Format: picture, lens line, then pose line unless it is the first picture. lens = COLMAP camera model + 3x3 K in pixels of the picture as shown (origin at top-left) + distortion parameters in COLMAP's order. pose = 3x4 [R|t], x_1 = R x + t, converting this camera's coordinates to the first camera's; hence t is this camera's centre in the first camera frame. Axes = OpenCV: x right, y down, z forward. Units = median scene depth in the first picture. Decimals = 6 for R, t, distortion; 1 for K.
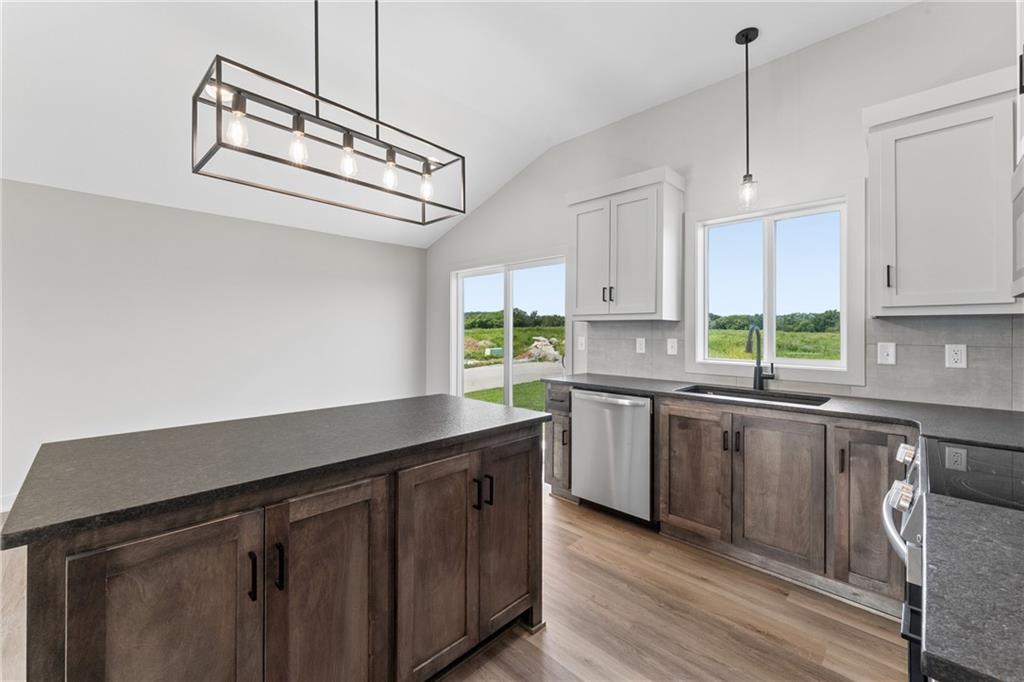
lens RADIAL K [[412.7, 0, 512.6], [0, 412.7, 329.8], [0, 0, 1]] dist [-0.002029, -0.000313]
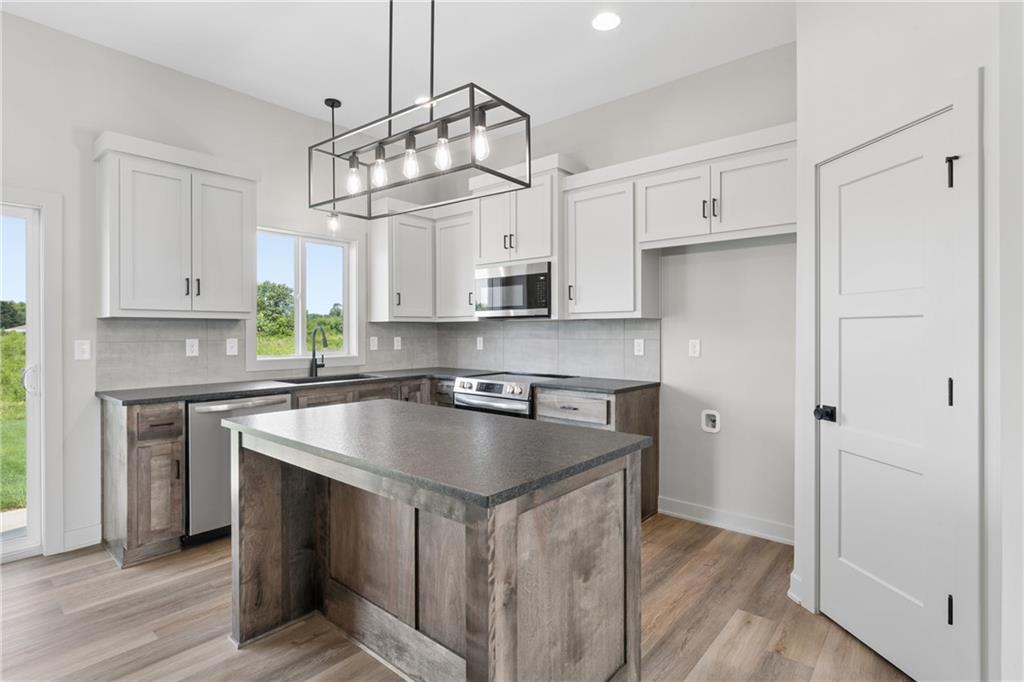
lens RADIAL K [[504.6, 0, 512.8], [0, 504.6, 331.0], [0, 0, 1]] dist [-0.000551, -0.000107]
pose [[-0.070159, -0.005230, 0.997522, -1.054996], [-0.001539, 0.999986, 0.005135, -0.003929], [-0.997535, -0.001175, -0.070166, 0.538793]]
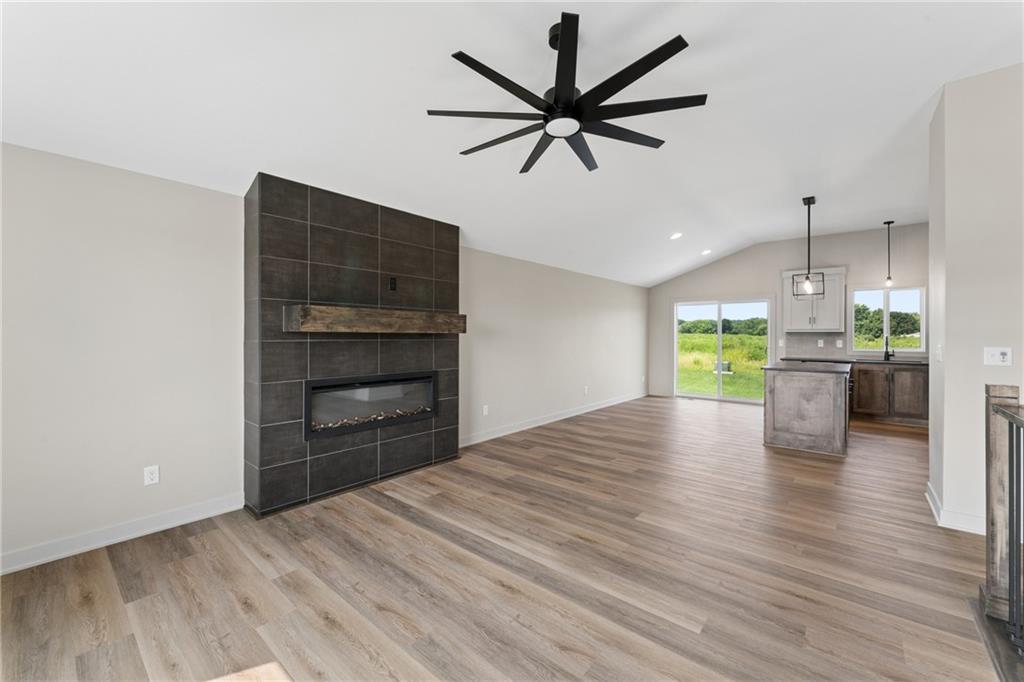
lens RADIAL K [[409.2, 0, 515.9], [0, 409.2, 336.9], [0, 0, 1]] dist [-0.001011, -0.000056]
pose [[0.996998, -0.002496, 0.077383, -1.950746], [0.001983, 0.999976, 0.006706, -0.018956], [-0.077398, -0.006532, 0.996979, -1.371999]]
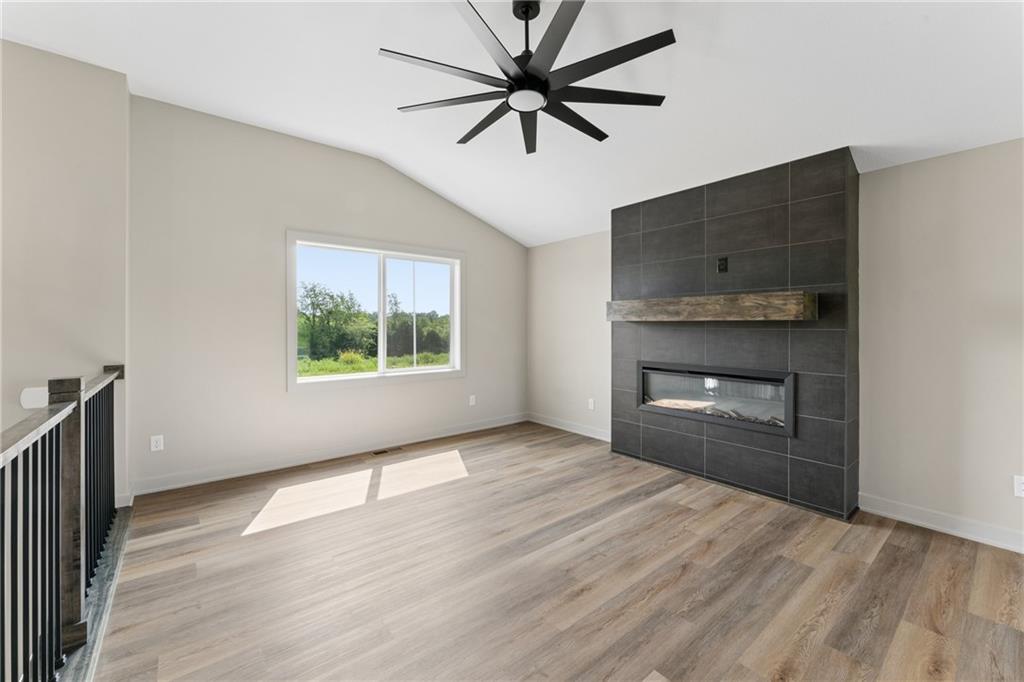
lens RADIAL K [[412.7, 0, 512.6], [0, 412.7, 329.8], [0, 0, 1]] dist [-0.002029, -0.000313]
pose [[-0.114090, 0.003692, -0.993464, -0.874610], [0.002154, 0.999992, 0.003469, -0.001207], [0.993468, -0.001744, -0.114097, -0.360331]]
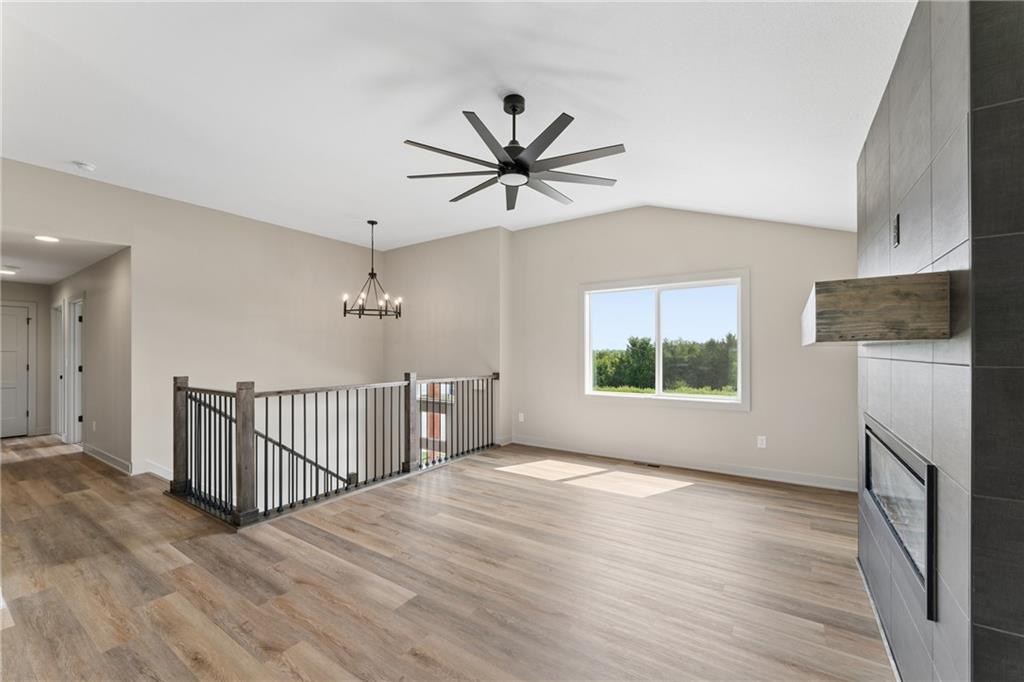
lens RADIAL K [[411.5, 0, 512.8], [0, 411.5, 350.9], [0, 0, 1]] dist [-0.002035, -0.000249]
pose [[-0.983131, -0.003867, -0.182860, -1.556134], [-0.002323, 0.999960, -0.008656, -0.004797], [0.182886, -0.008086, -0.983101, 0.703544]]
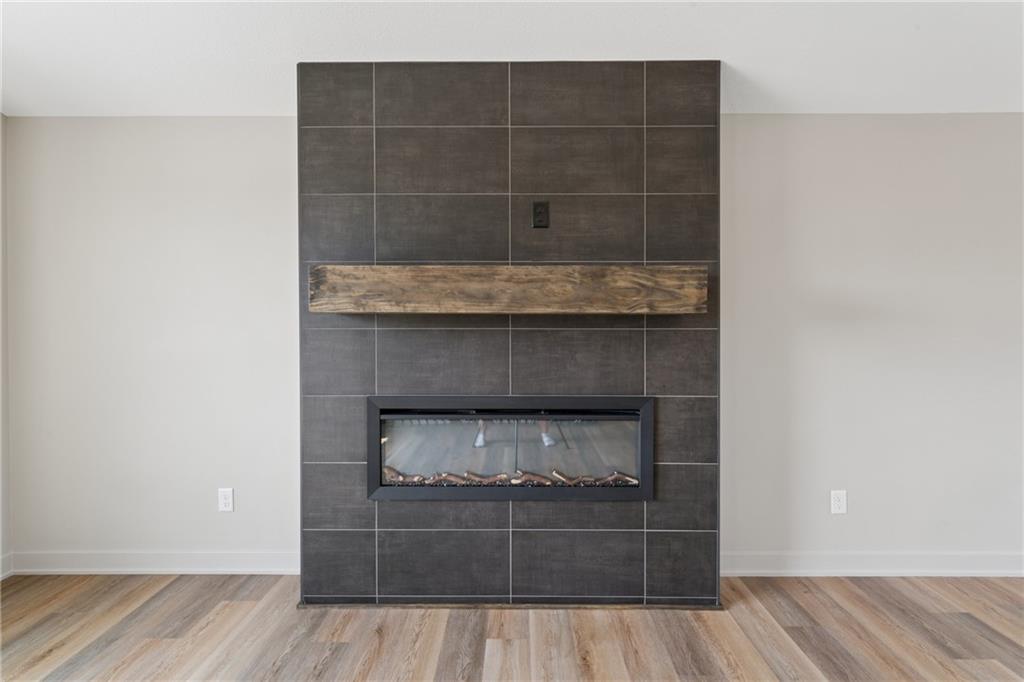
lens RADIAL K [[504.6, 0, 512.8], [0, 504.6, 331.0], [0, 0, 1]] dist [-0.000551, -0.000107]
pose [[0.693442, 0.001634, -0.720511, -1.659619], [0.007155, 0.999933, 0.009153, -0.003165], [0.720477, -0.011502, 0.693383, -0.509332]]
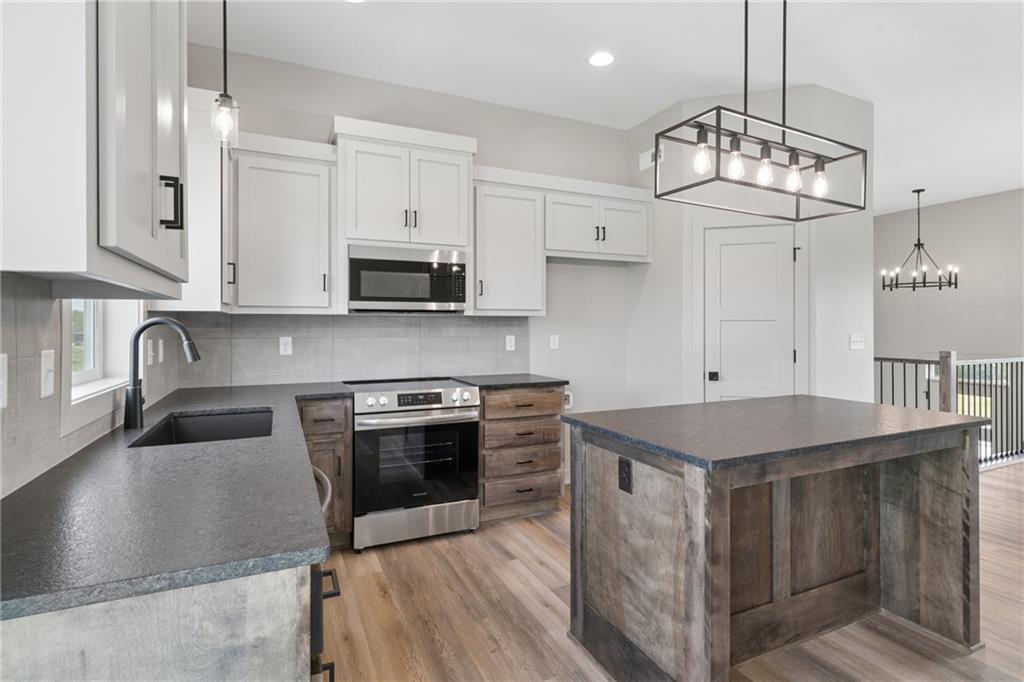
lens RADIAL K [[509.8, 0, 511.5], [0, 509.8, 325.0], [0, 0, 1]] dist [0.000521, 0.000200]
pose [[-0.936321, -0.003481, 0.351129, -0.156803], [-0.005538, 0.999973, -0.004855, 0.001746], [-0.351102, -0.006491, -0.936315, 1.591353]]
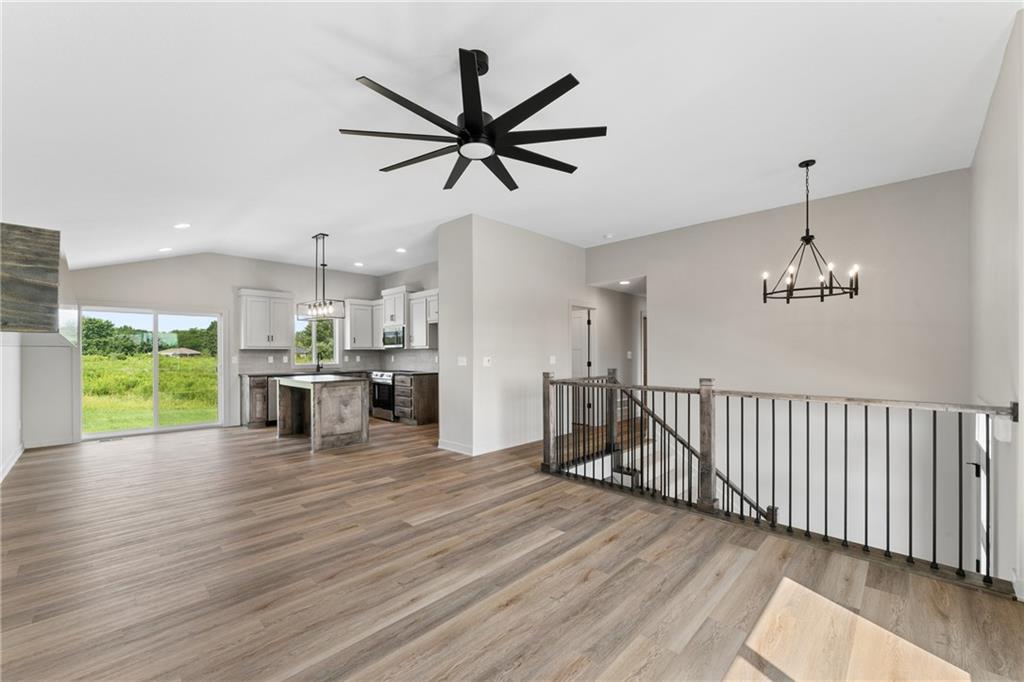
lens RADIAL K [[411.5, 0, 512.8], [0, 411.5, 350.9], [0, 0, 1]] dist [-0.002035, -0.000249]
pose [[-0.006421, 0.000356, 0.999979, -2.768197], [0.001647, 0.999999, -0.000345, -0.012876], [-0.999978, 0.001644, -0.006421, -0.512883]]
